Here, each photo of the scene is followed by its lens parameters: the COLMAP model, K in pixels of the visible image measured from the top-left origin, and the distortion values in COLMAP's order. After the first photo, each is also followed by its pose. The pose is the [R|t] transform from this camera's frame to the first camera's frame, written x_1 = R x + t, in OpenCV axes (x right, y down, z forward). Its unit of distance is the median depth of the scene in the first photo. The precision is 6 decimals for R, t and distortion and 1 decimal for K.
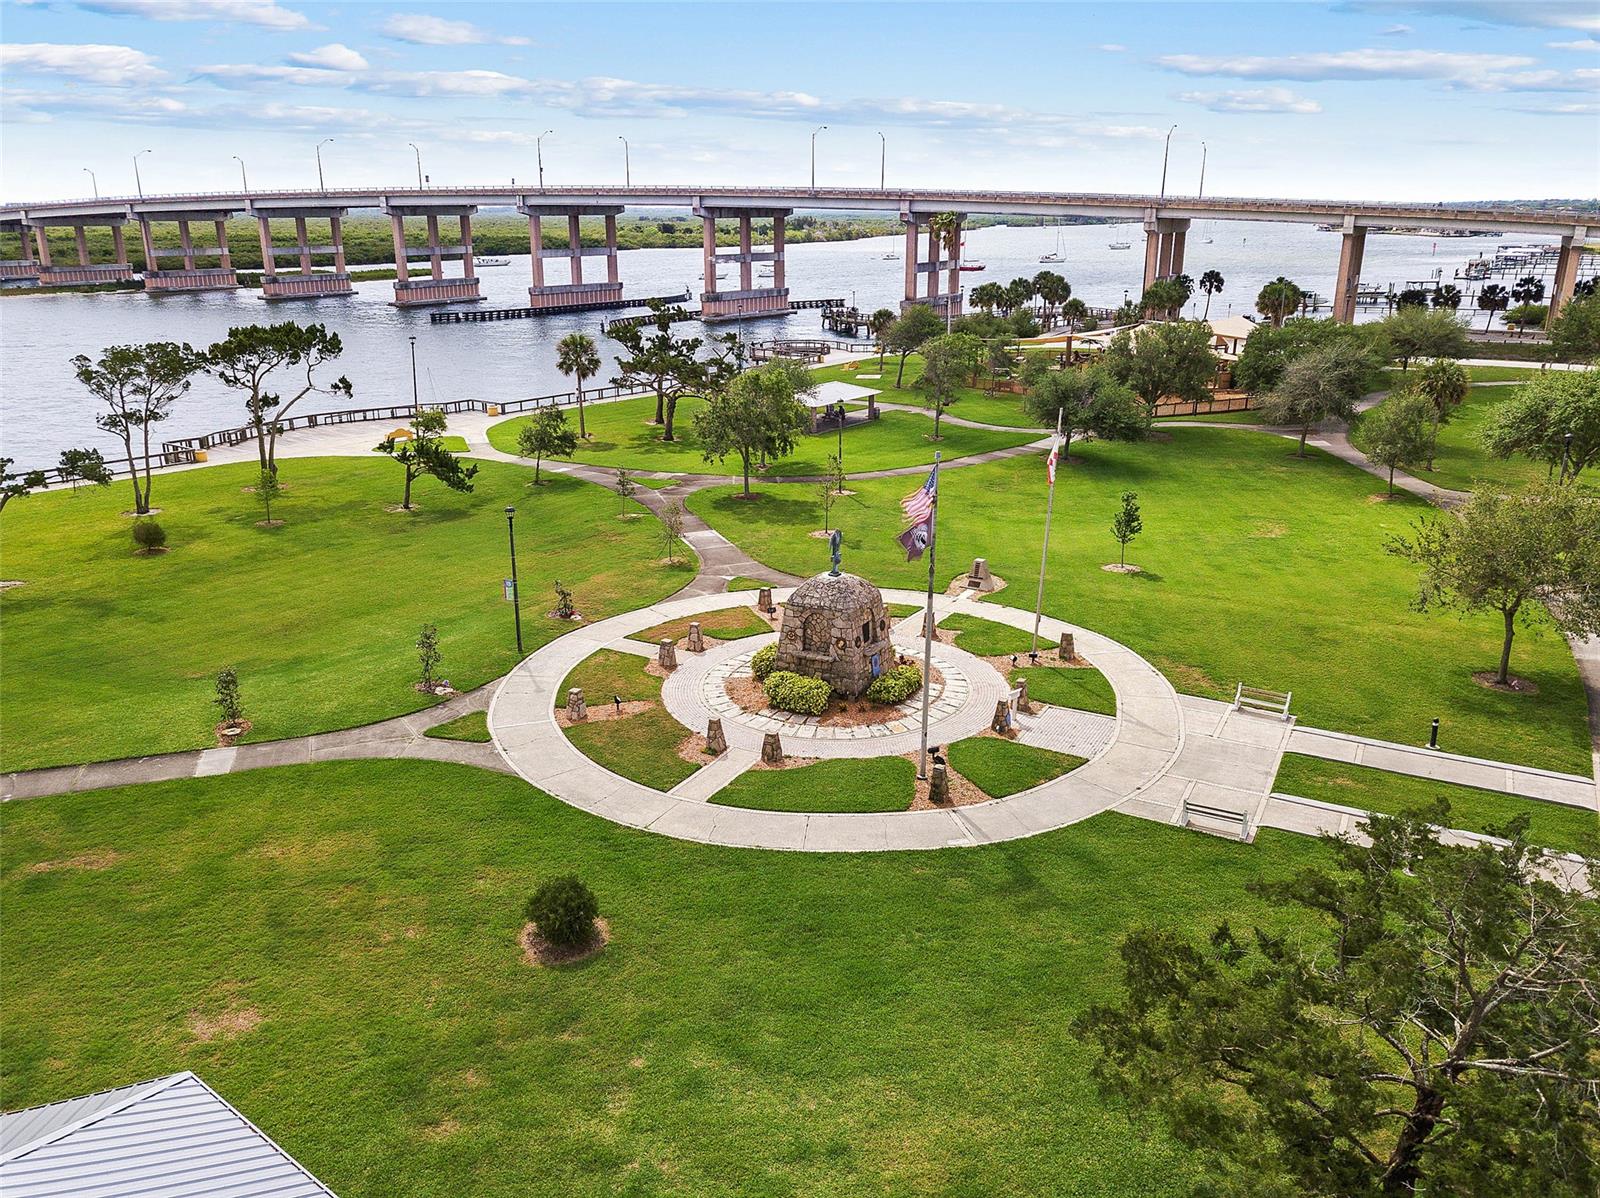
lens RADIAL K [[1255.9, 0, 800.0], [0, 1255.9, 599.0], [0, 0, 1]] dist [0.001269, 0.003045]
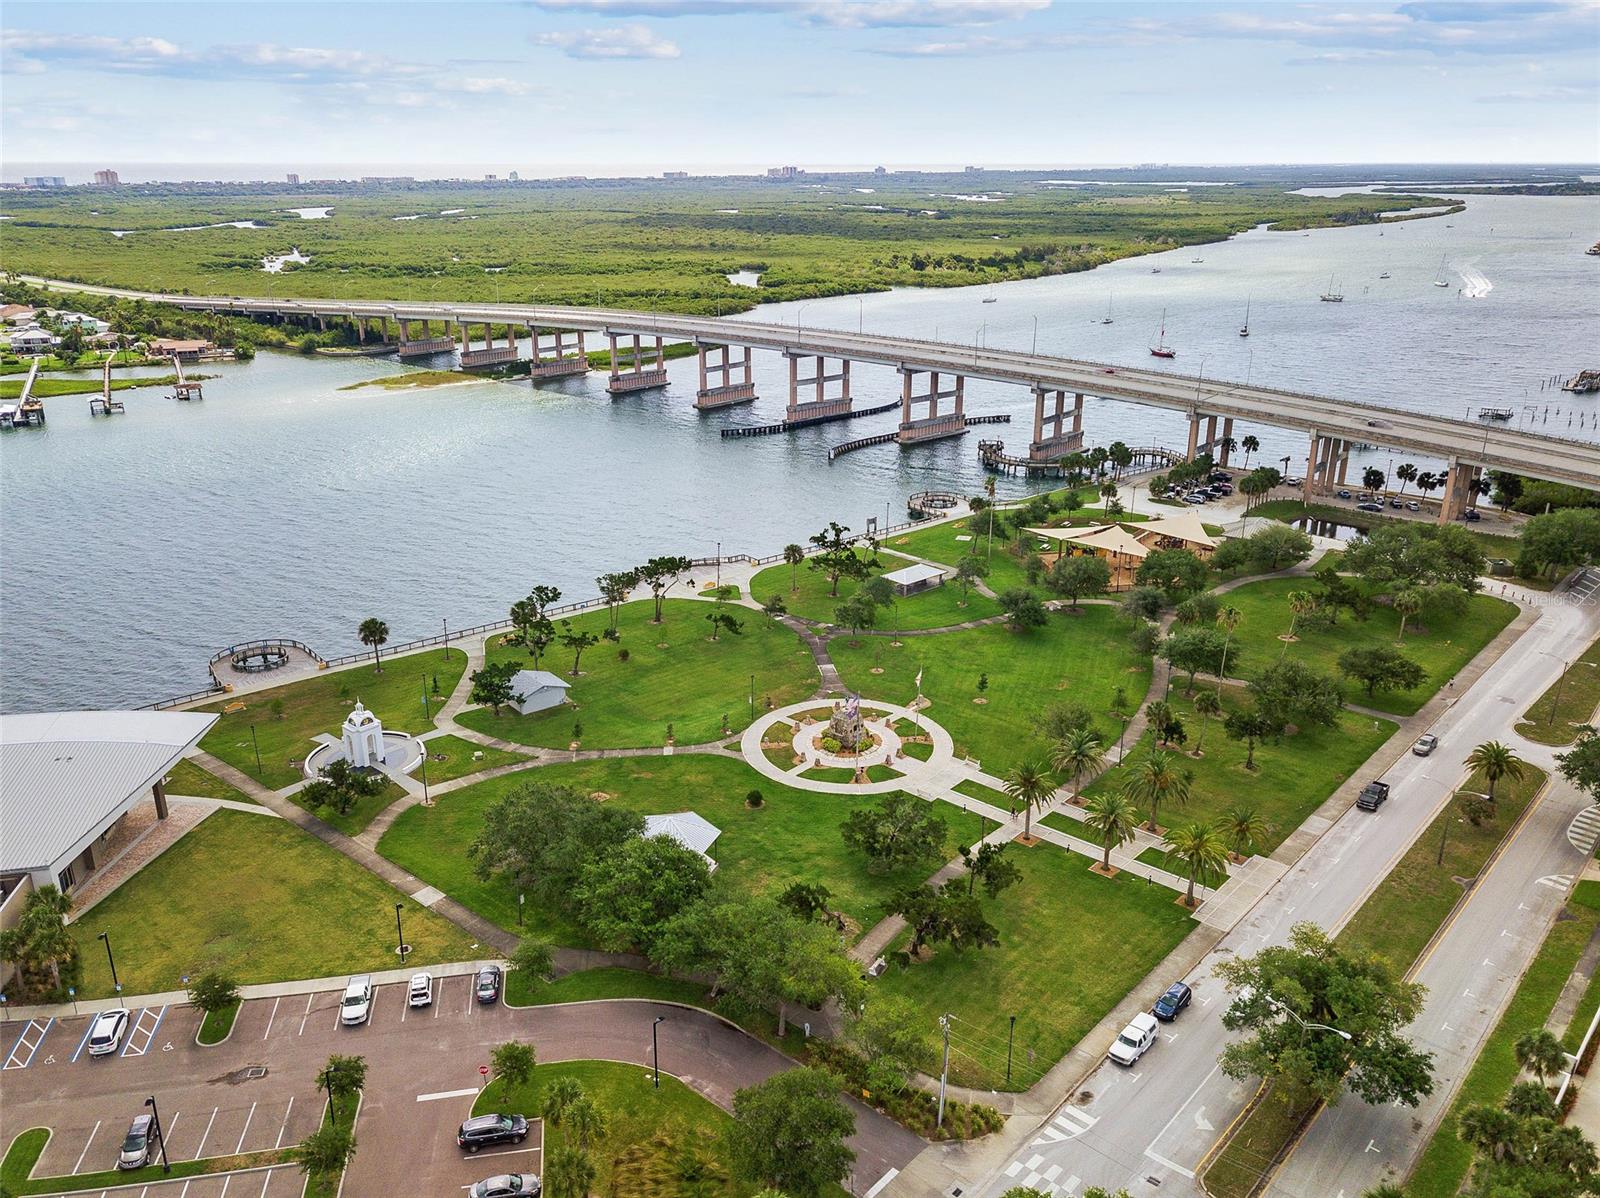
lens RADIAL K [[1291.0, 0, 800.0], [0, 1291.0, 599.0], [0, 0, 1]] dist [0.140256, -0.000079]
pose [[0.977127, 0.075965, -0.198626, 0.577589], [-0.067710, 0.996548, 0.048036, -0.478016], [0.201589, -0.033488, 0.978898, -2.401310]]
